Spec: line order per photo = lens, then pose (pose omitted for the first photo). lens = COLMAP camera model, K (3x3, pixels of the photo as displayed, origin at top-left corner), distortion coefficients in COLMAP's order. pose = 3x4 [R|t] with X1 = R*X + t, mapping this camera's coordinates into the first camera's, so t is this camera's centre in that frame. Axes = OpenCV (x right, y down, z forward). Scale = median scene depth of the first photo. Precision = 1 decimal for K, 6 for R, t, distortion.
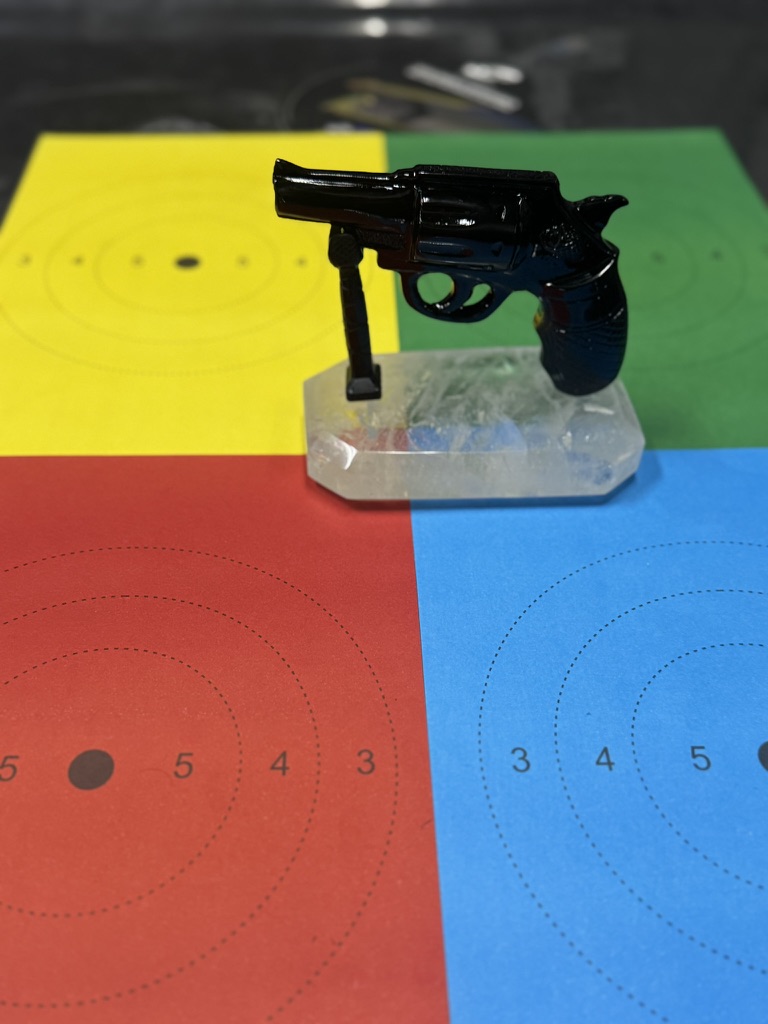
lens RADIAL K [[1117.0, 0, 384.0], [0, 1117.0, 512.0], [0, 0, 1]] dist [0.177928, -0.501450]
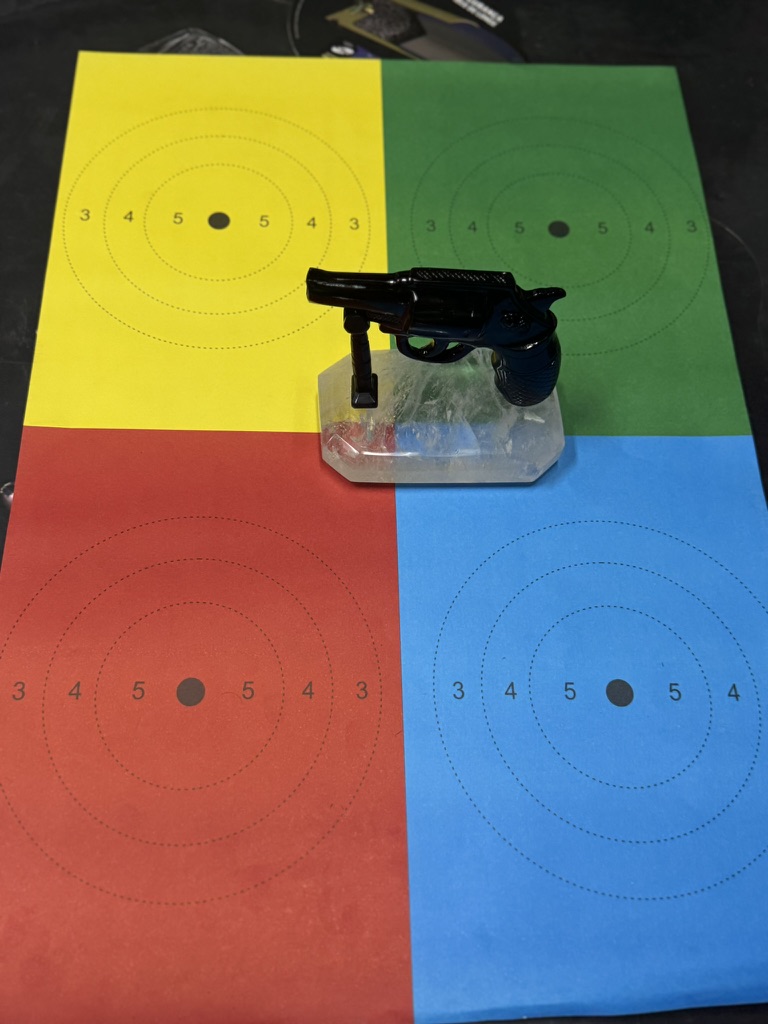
lens RADIAL K [[1117.0, 0, 384.0], [0, 1117.0, 512.0], [0, 0, 1]] dist [0.177928, -0.501450]
pose [[0.998807, 0.031875, 0.036988, -0.042968], [-0.041777, 0.949991, 0.309471, -0.424028], [-0.025274, -0.310647, 0.950189, -0.360450]]
